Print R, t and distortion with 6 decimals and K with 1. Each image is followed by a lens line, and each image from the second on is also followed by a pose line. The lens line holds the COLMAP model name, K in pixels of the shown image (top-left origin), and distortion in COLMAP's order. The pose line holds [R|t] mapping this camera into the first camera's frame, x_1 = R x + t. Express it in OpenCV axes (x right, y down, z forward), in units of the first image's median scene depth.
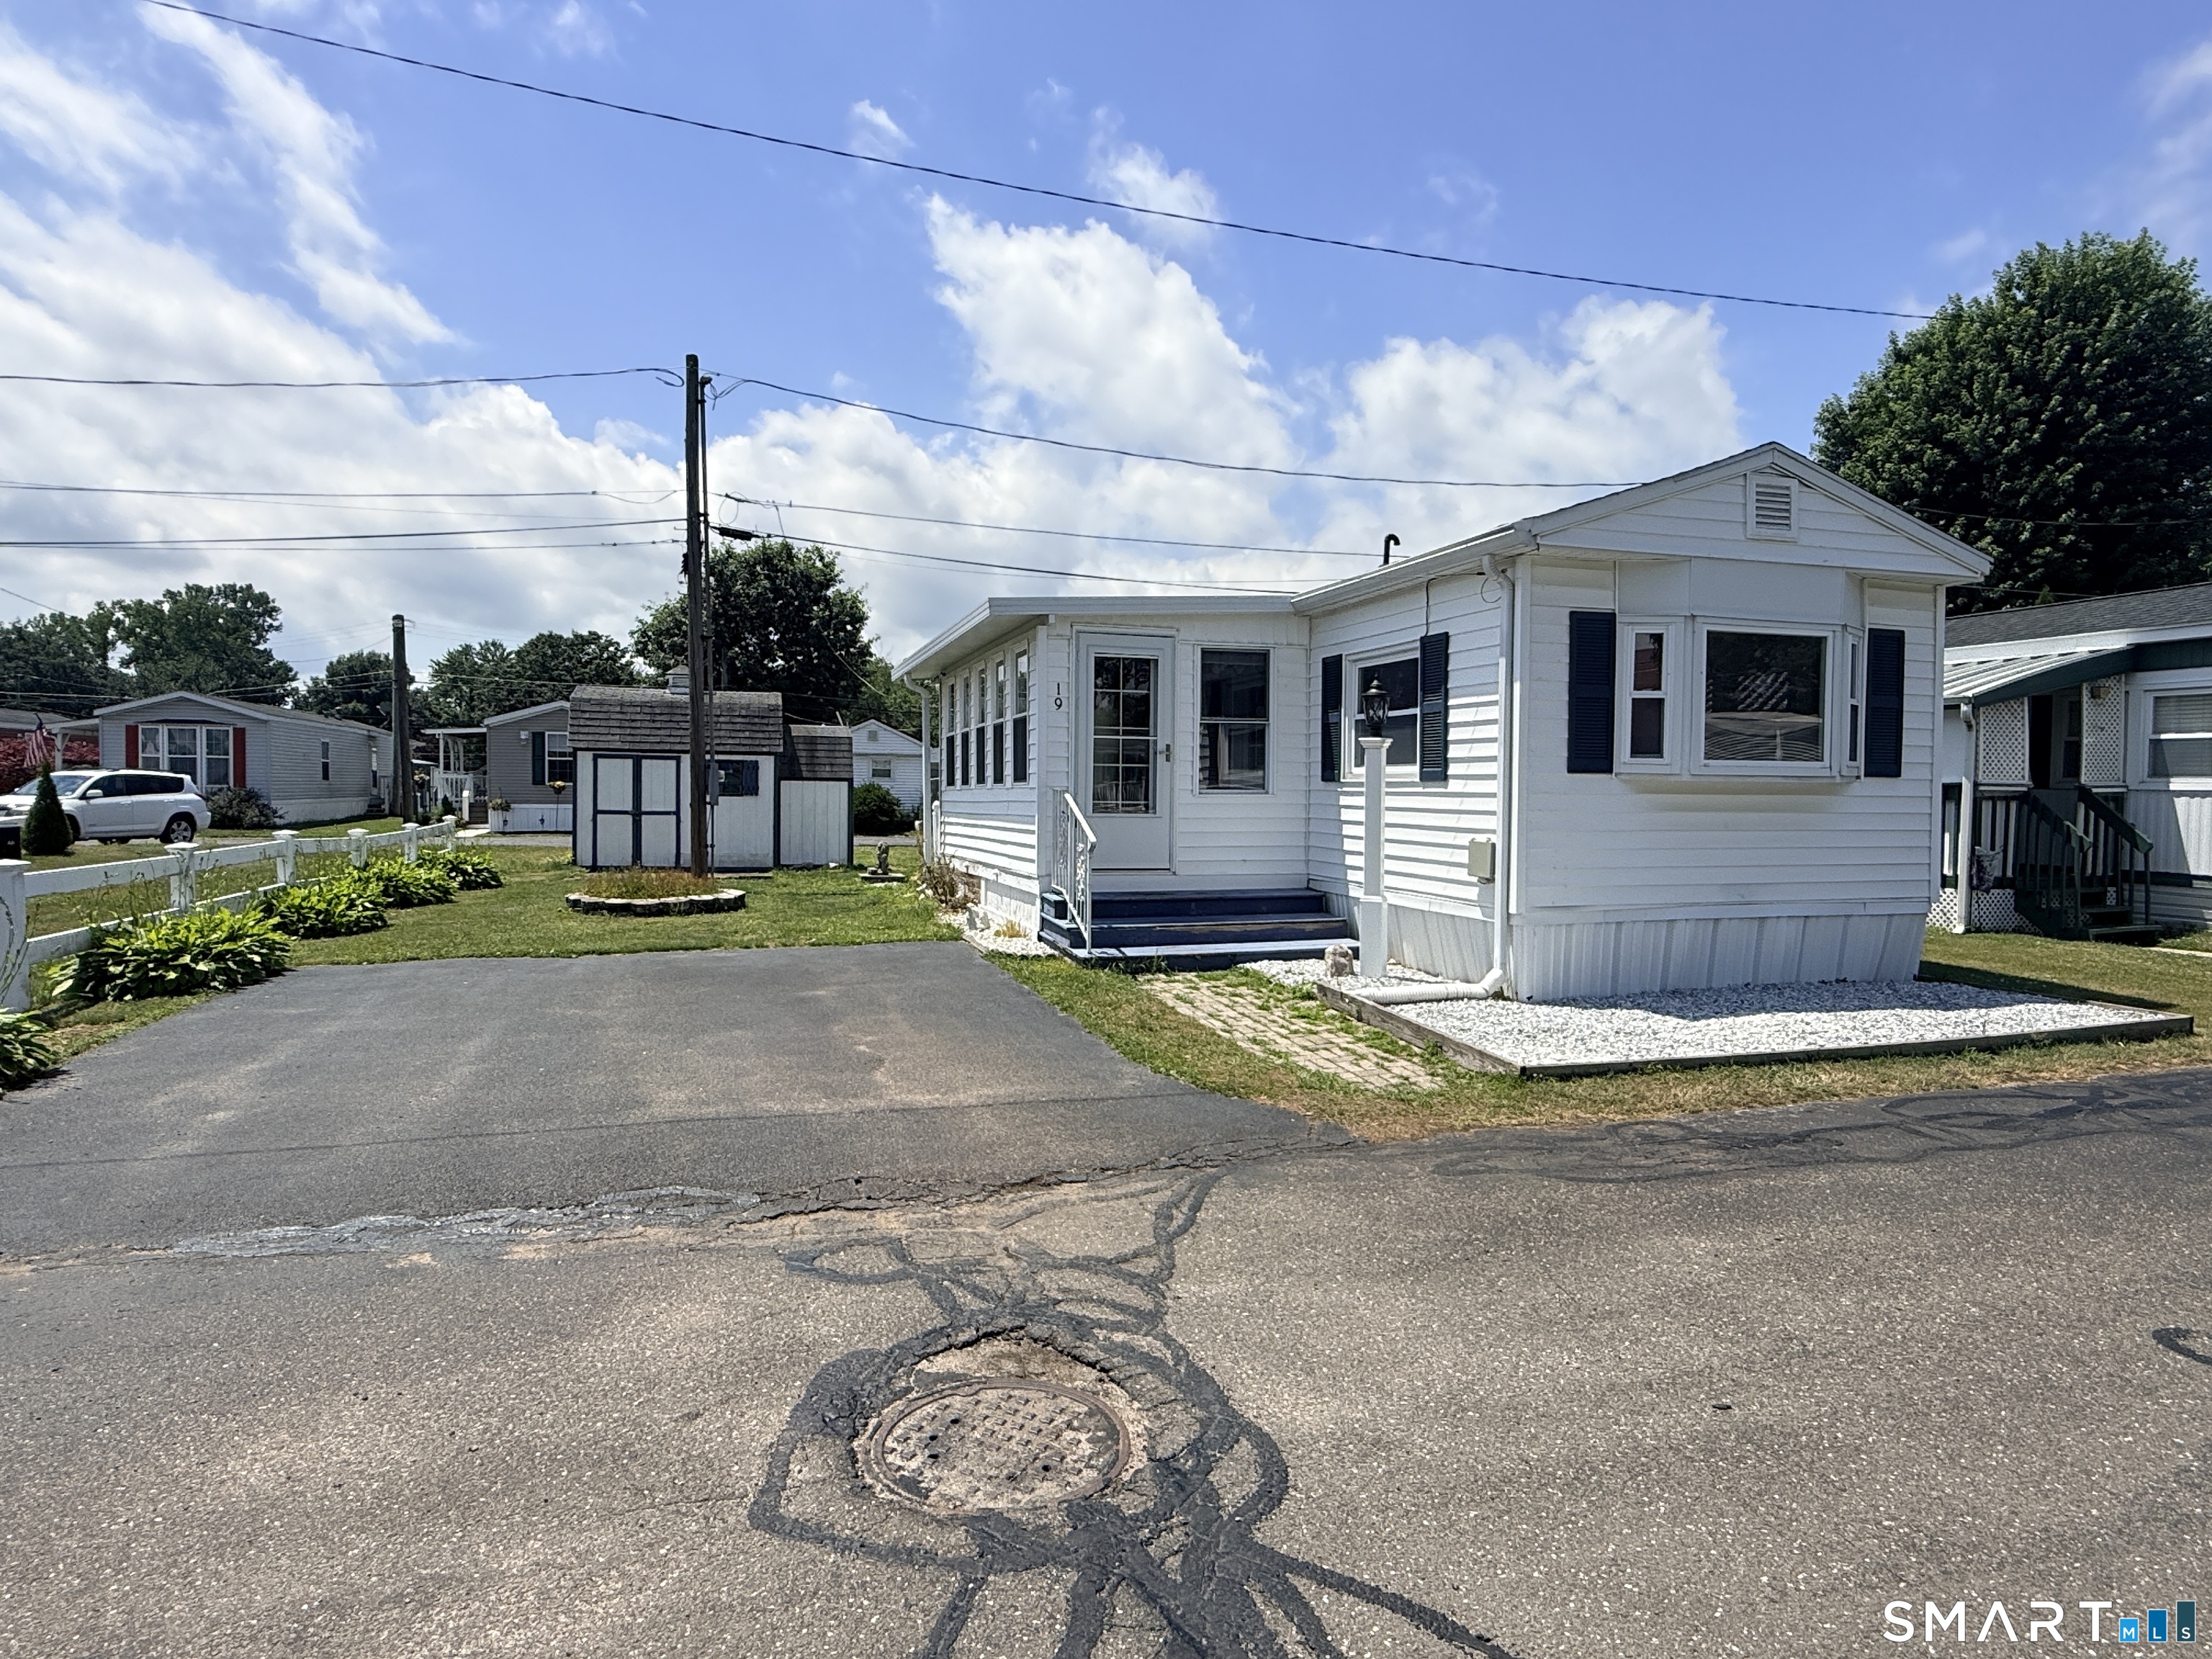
lens RADIAL K [[1255.9, 0, 1095.7], [0, 1255.9, 826.4], [0, 0, 1]] dist [0.000085, 0.003442]
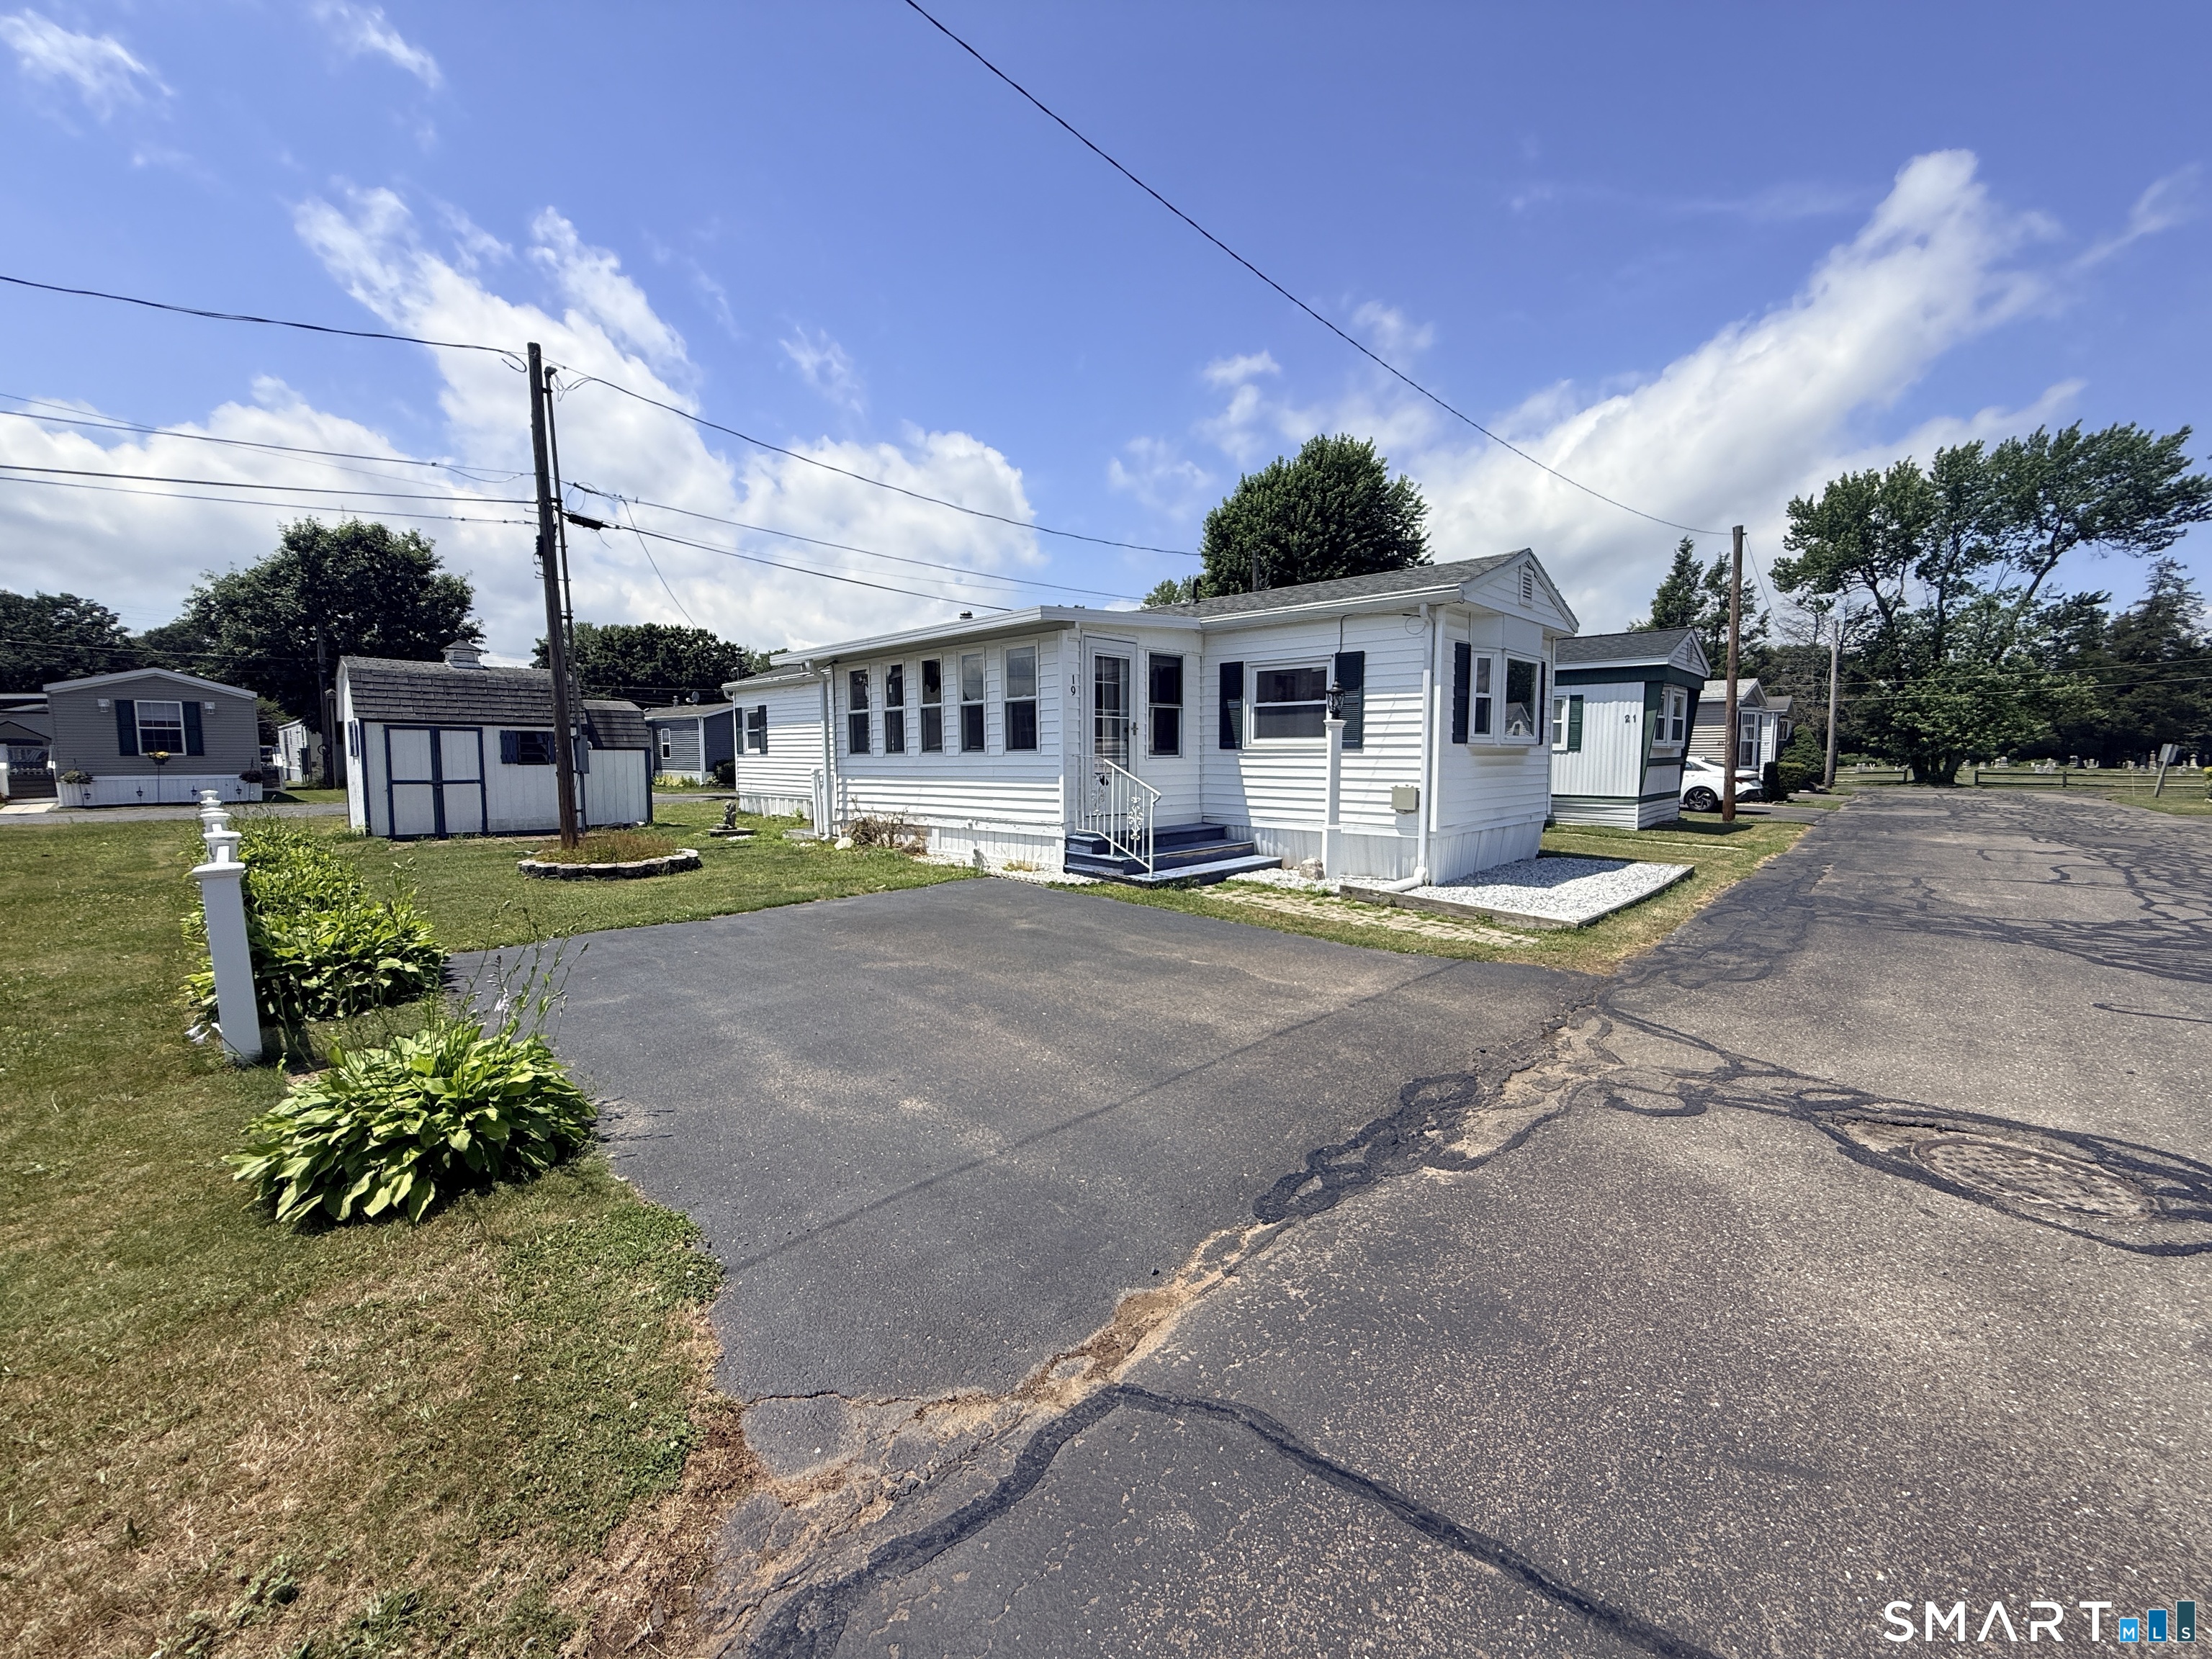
lens RADIAL K [[880.8, 0, 1111.7], [0, 880.8, 835.0], [0, 0, 1]] dist [0.000229, 0.000280]
pose [[0.875490, -0.054397, 0.480165, -0.466494], [0.022884, 0.997196, 0.071245, -0.013002], [-0.482695, -0.051386, 0.874280, 0.177531]]
